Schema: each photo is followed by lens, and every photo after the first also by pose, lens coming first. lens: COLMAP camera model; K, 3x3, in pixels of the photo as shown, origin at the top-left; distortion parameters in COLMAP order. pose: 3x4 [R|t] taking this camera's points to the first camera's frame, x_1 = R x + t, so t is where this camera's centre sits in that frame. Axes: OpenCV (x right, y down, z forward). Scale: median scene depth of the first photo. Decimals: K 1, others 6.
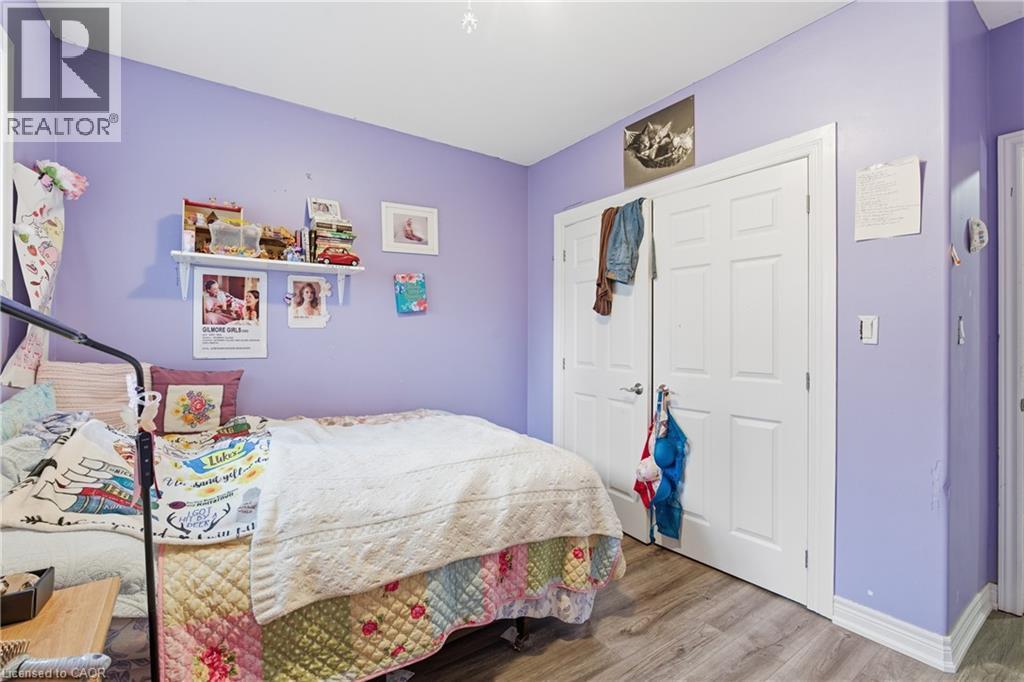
lens RADIAL K [[453.0, 0, 510.8], [0, 453.0, 337.3], [0, 0, 1]] dist [-0.010513, 0.000134]
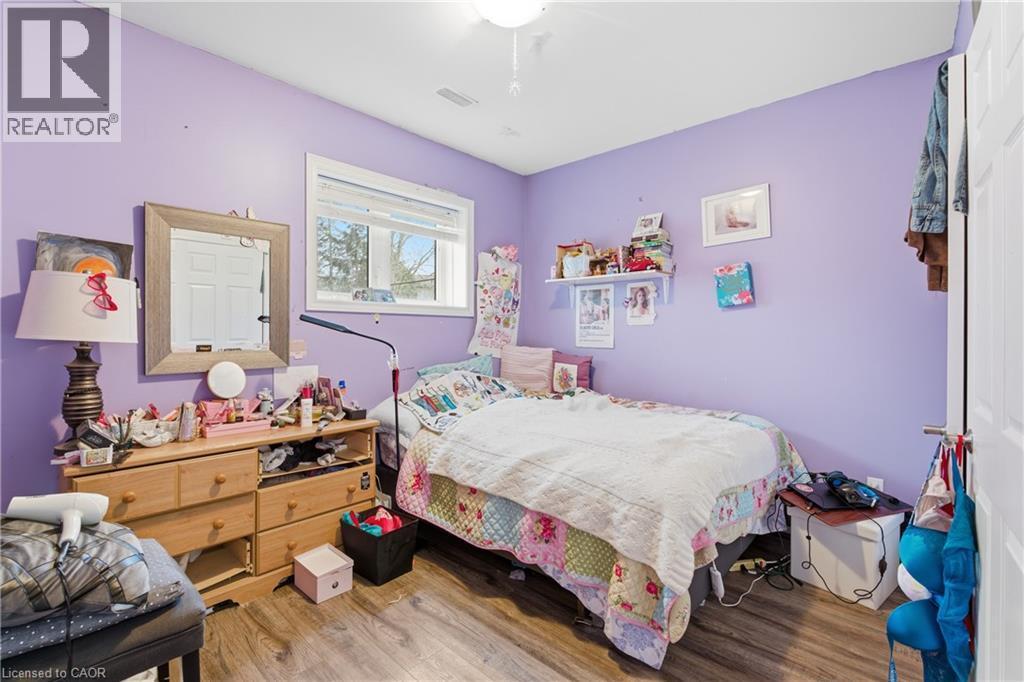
lens RADIAL K [[453.0, 0, 510.8], [0, 453.0, 337.3], [0, 0, 1]] dist [-0.010513, 0.000134]
pose [[0.226288, 0.008636, -0.974022, 0.727136], [-0.002653, 0.999962, 0.008249, 0.003090], [0.974057, 0.000717, 0.226303, 0.433685]]
